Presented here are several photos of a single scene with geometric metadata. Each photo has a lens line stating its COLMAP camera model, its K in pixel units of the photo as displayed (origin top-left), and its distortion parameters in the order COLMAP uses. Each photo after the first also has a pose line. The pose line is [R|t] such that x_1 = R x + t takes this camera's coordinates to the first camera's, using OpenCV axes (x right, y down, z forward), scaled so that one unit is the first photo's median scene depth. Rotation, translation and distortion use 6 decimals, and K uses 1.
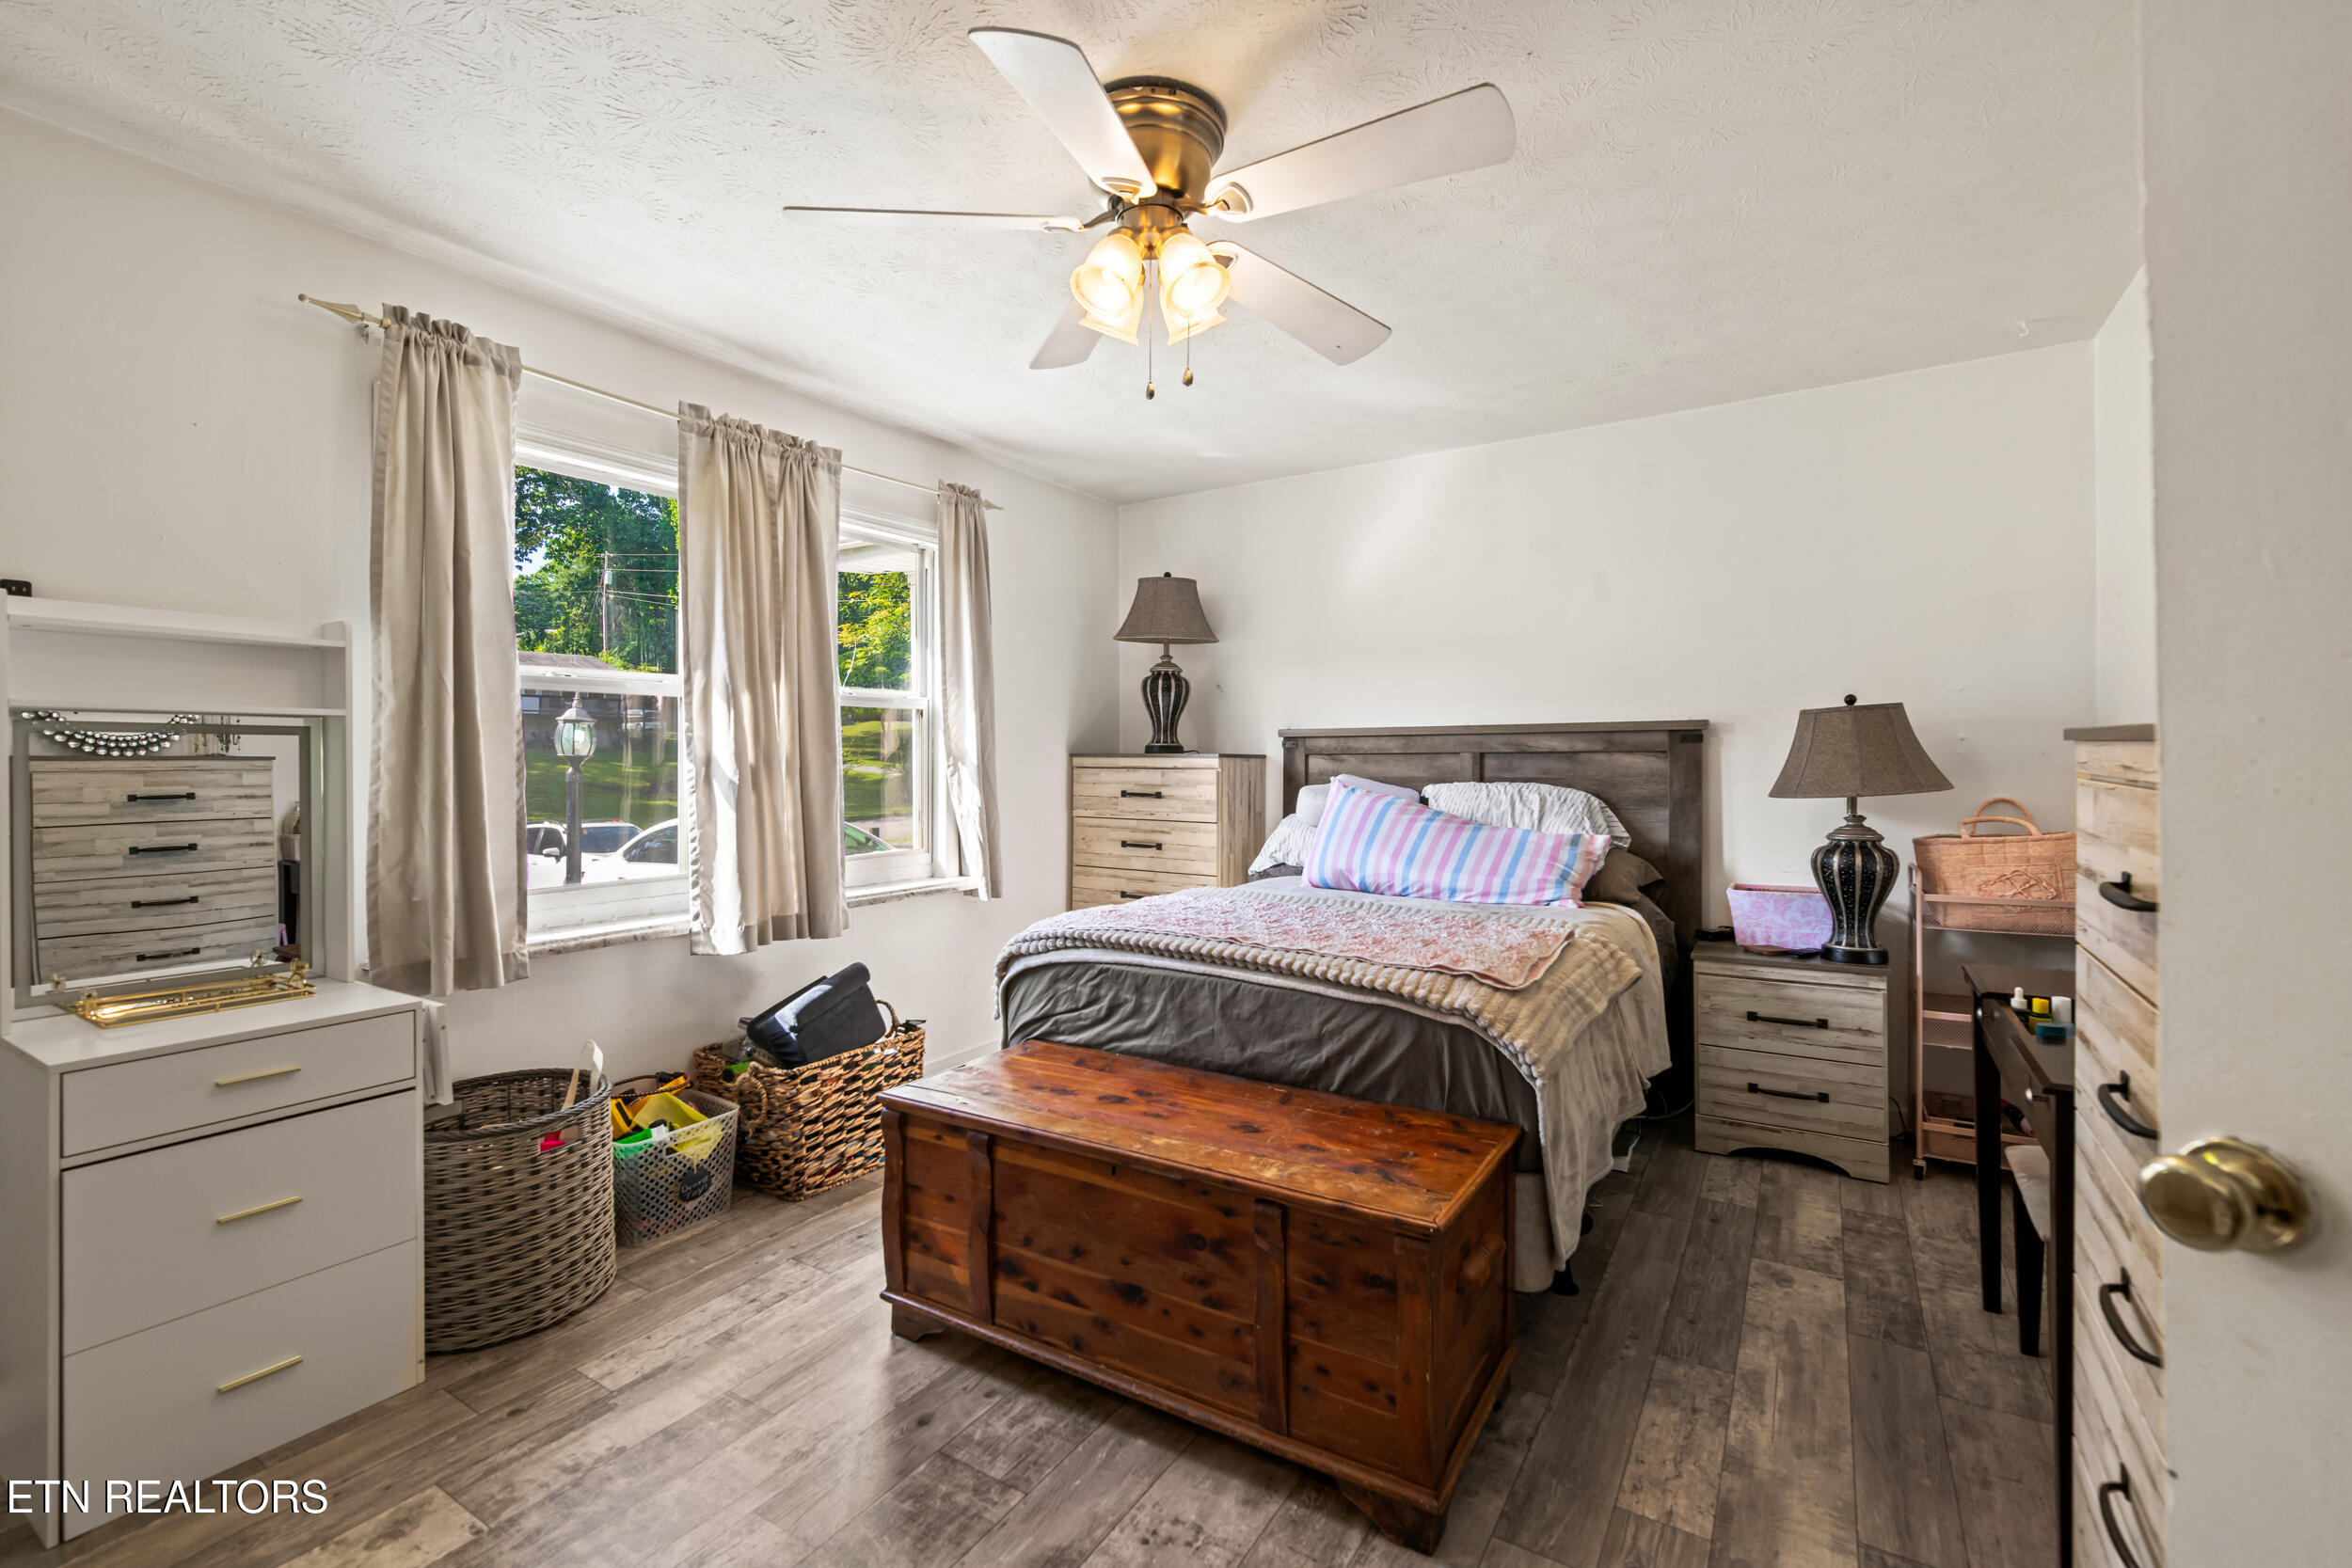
lens RADIAL K [[1025.5, 0, 1198.9], [0, 1025.5, 765.9], [0, 0, 1]] dist [0.000069, 0.000203]
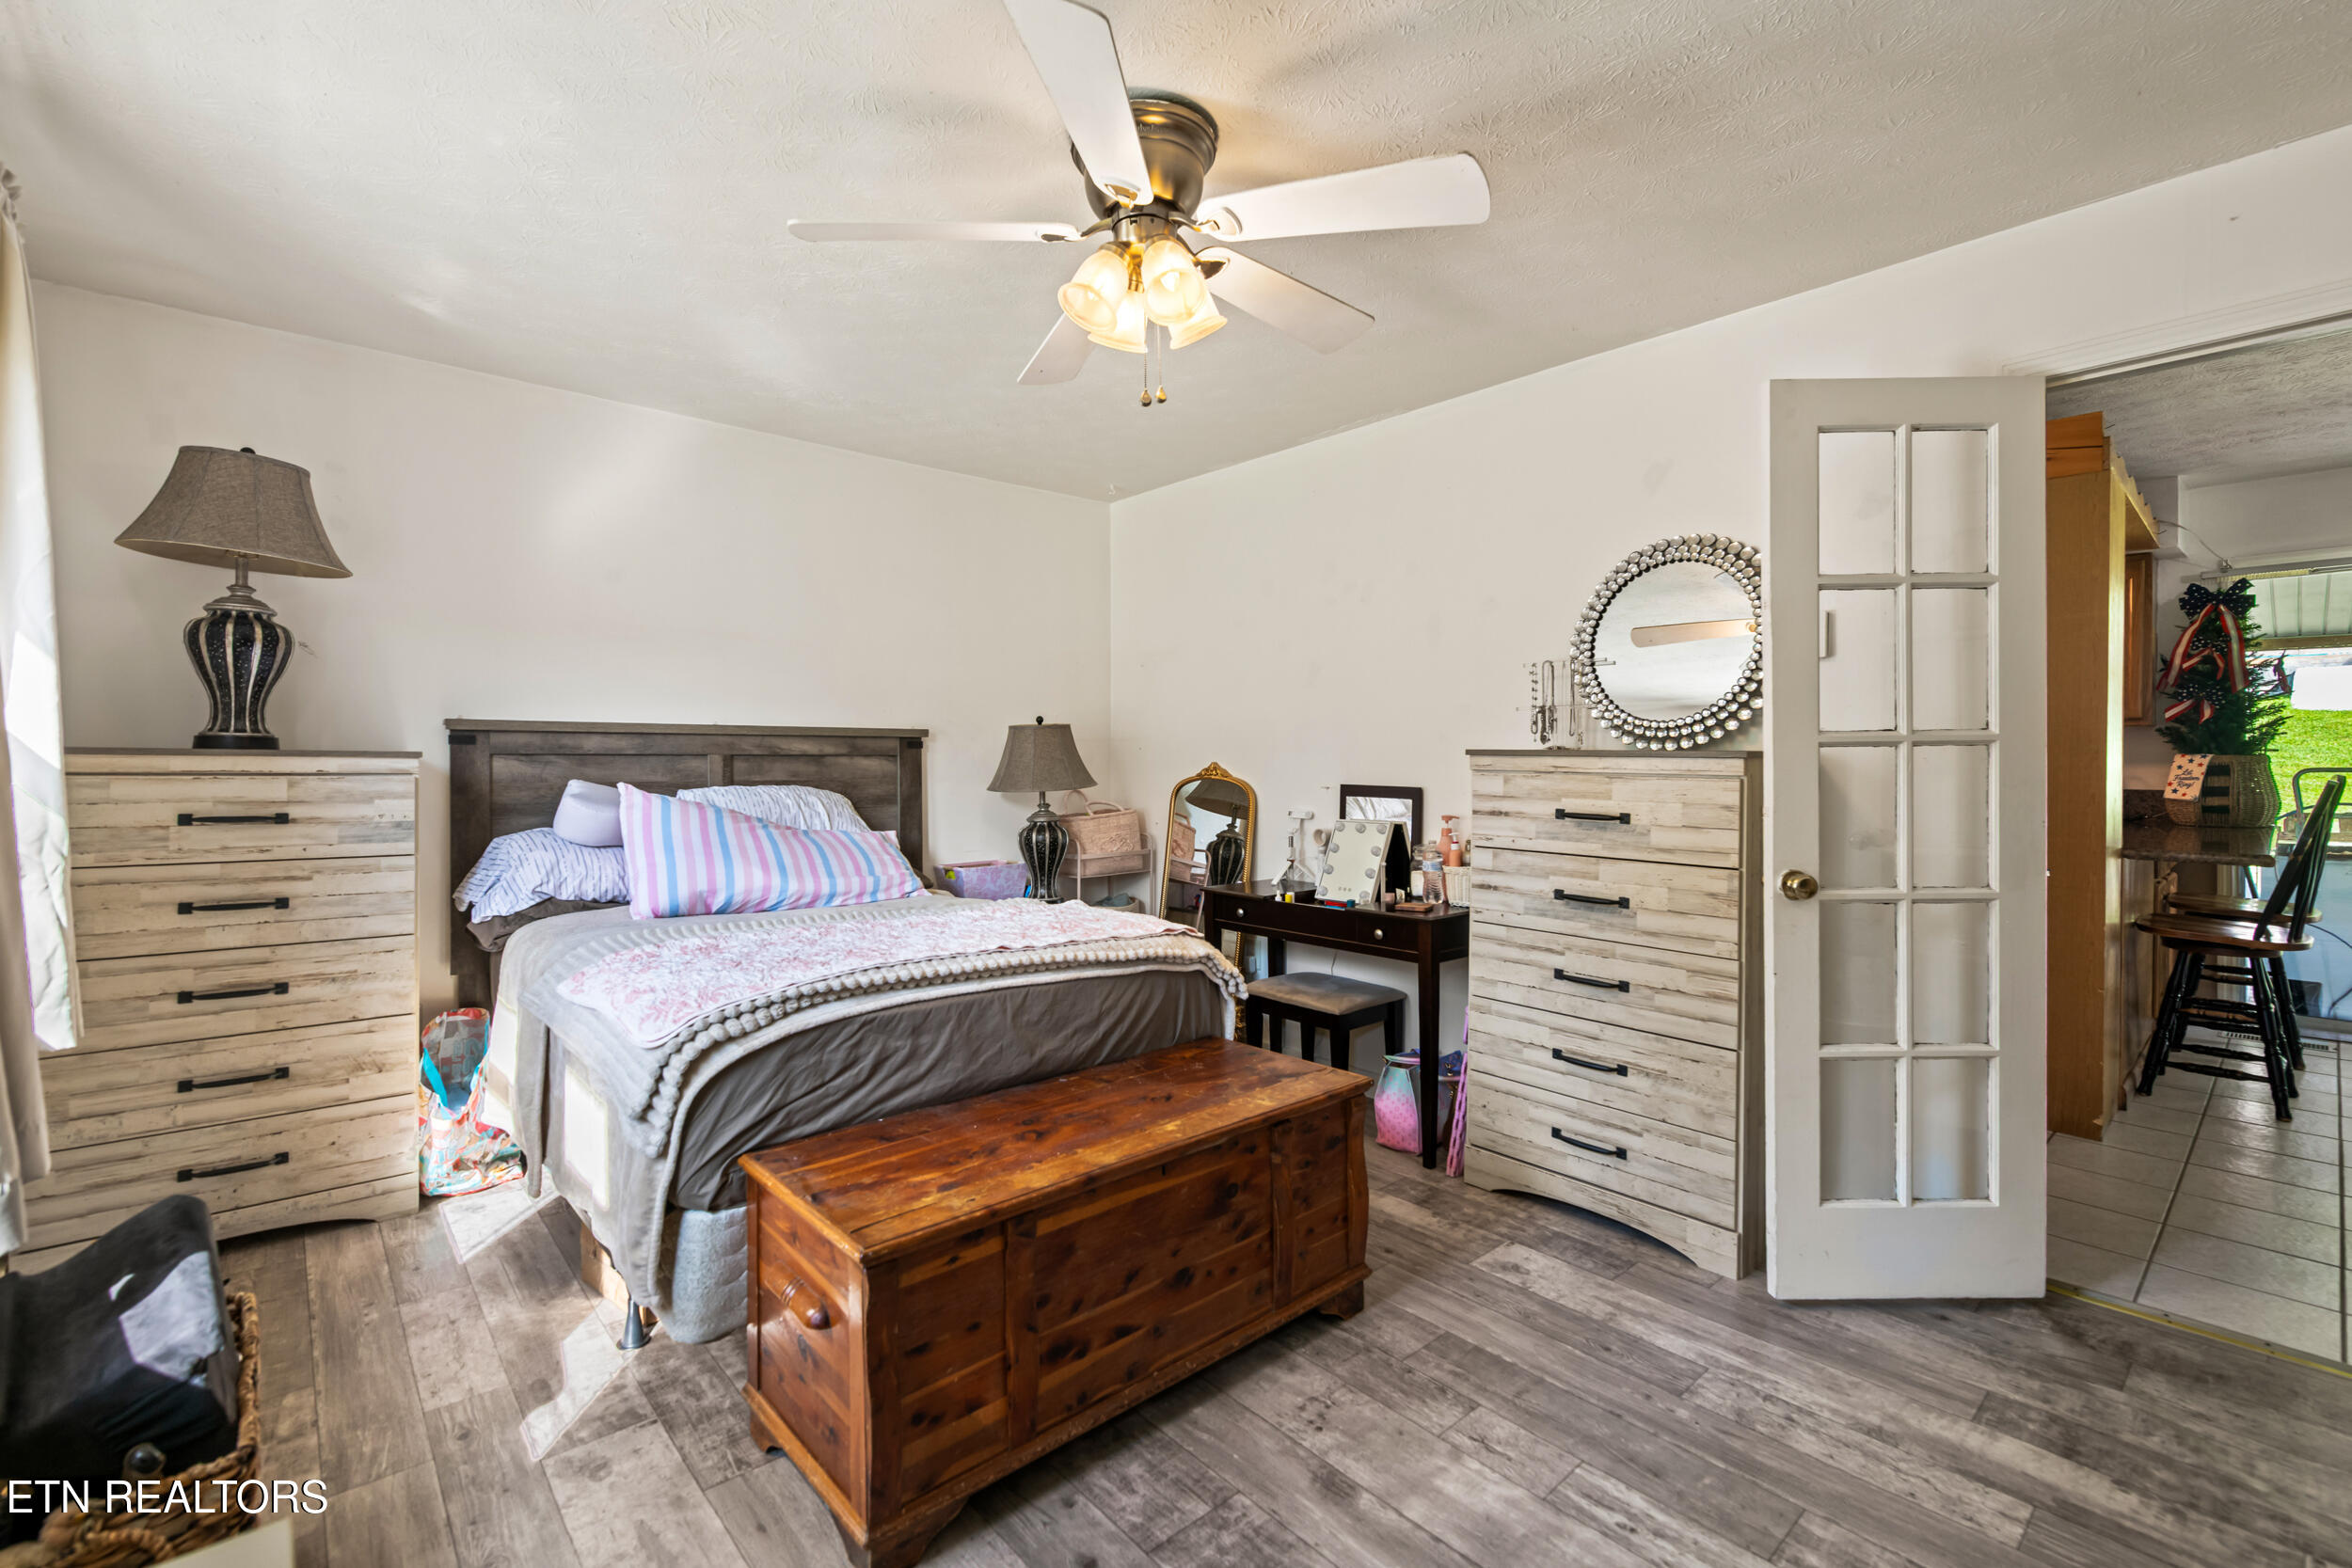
lens RADIAL K [[1025.5, 0, 1193.4], [0, 1025.5, 769.0], [0, 0, 1]] dist [0.000069, 0.000203]
pose [[0.280027, -0.002447, 0.959989, -0.620948], [0.002995, 0.999994, 0.001675, 0.000023], [-0.959987, 0.002406, 0.280033, 0.412636]]
